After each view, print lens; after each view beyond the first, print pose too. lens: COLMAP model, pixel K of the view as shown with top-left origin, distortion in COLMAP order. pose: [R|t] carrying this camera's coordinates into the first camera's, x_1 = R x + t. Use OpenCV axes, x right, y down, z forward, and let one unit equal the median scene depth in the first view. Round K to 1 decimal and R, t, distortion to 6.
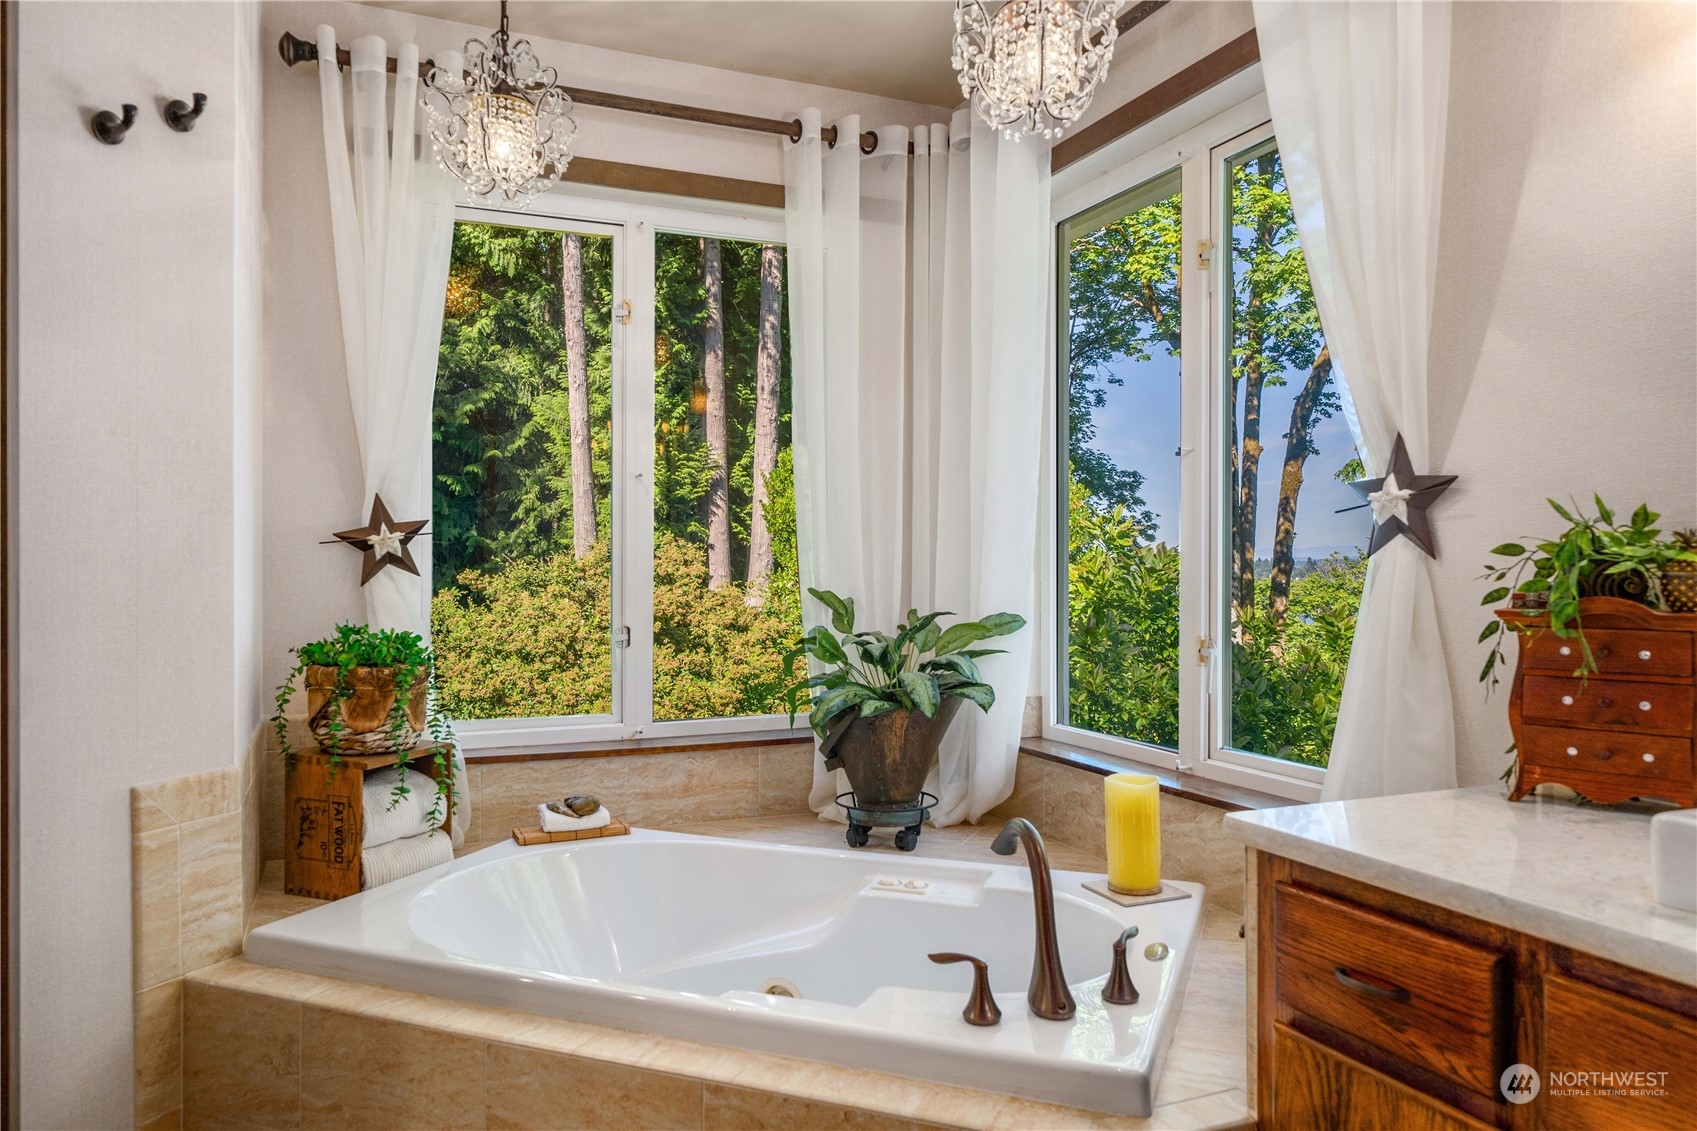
lens RADIAL K [[1153.5, 0, 849.5], [0, 1153.5, 566.4], [0, 0, 1]] dist [0.000346, 0.000126]
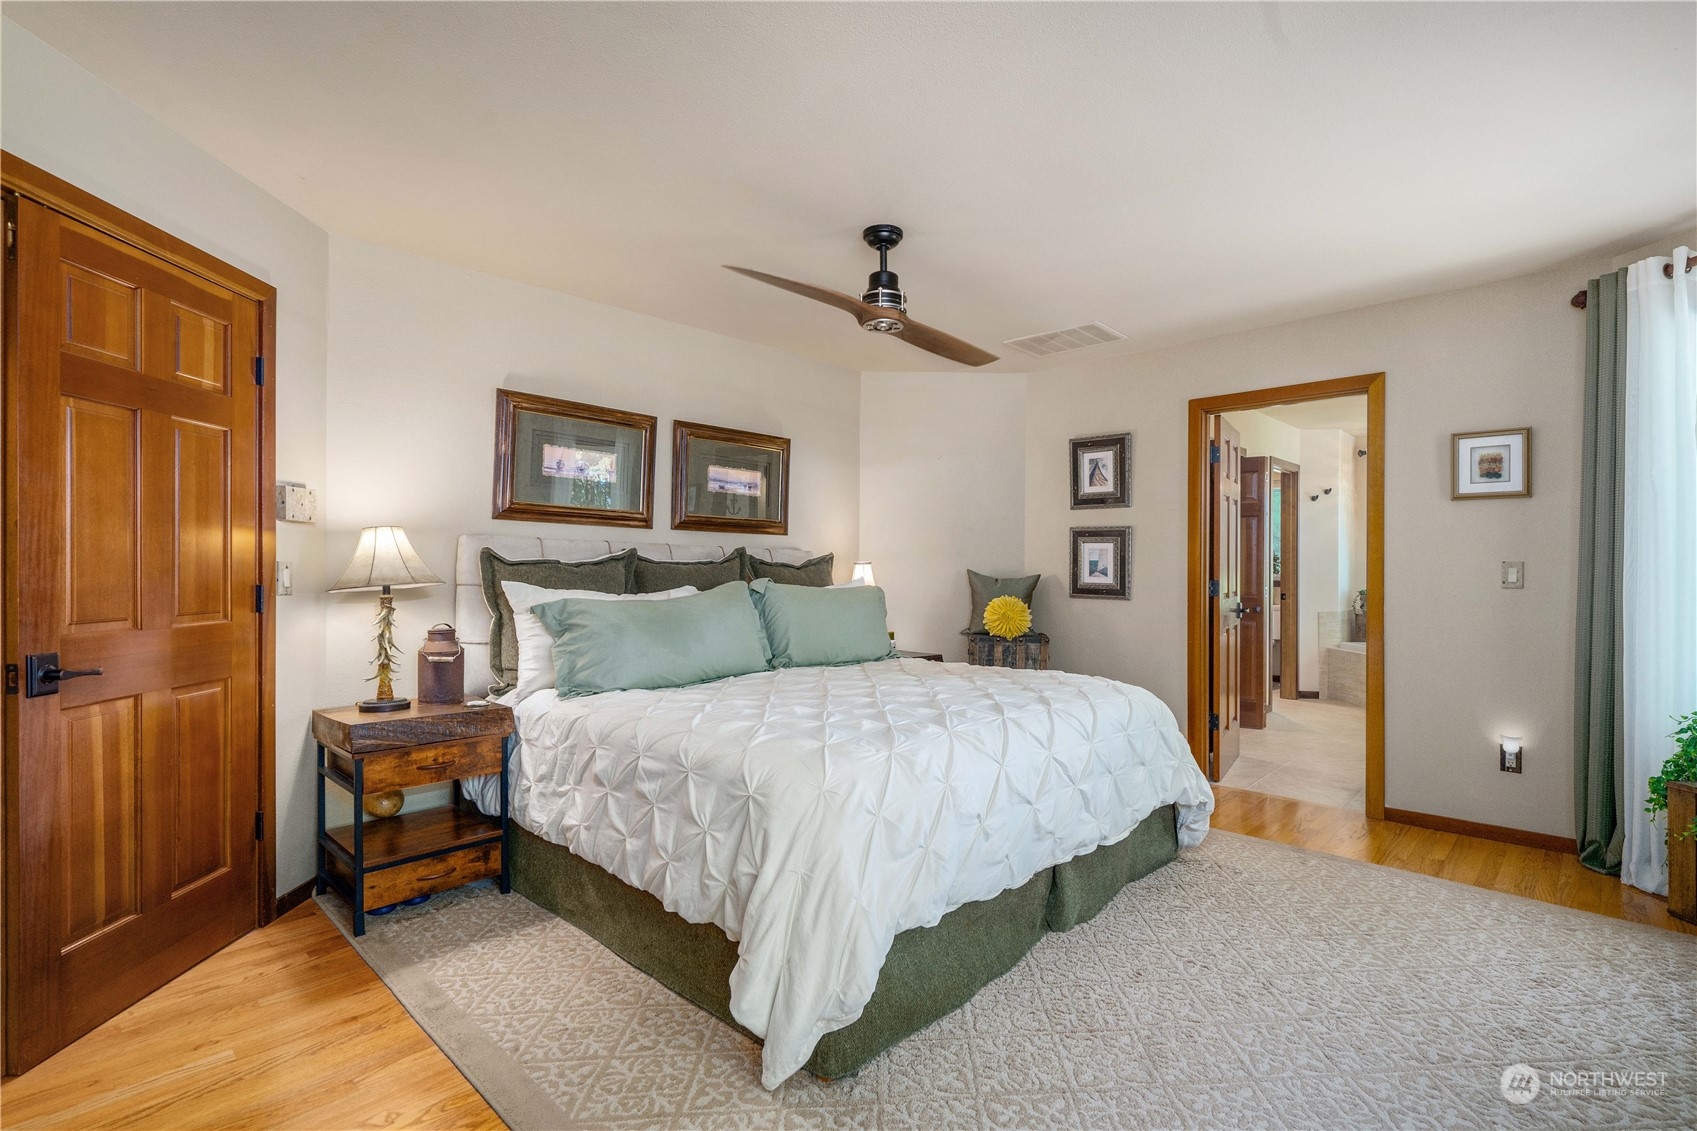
lens RADIAL K [[801.9, 0, 846.8], [0, 801.9, 571.7], [0, 0, 1]] dist [-0.000796, -0.000349]
pose [[0.378078, -0.001074, -0.925773, 2.110750], [0.000358, 0.999999, -0.001014, -0.005490], [0.925774, 0.000052, 0.378078, -2.591918]]
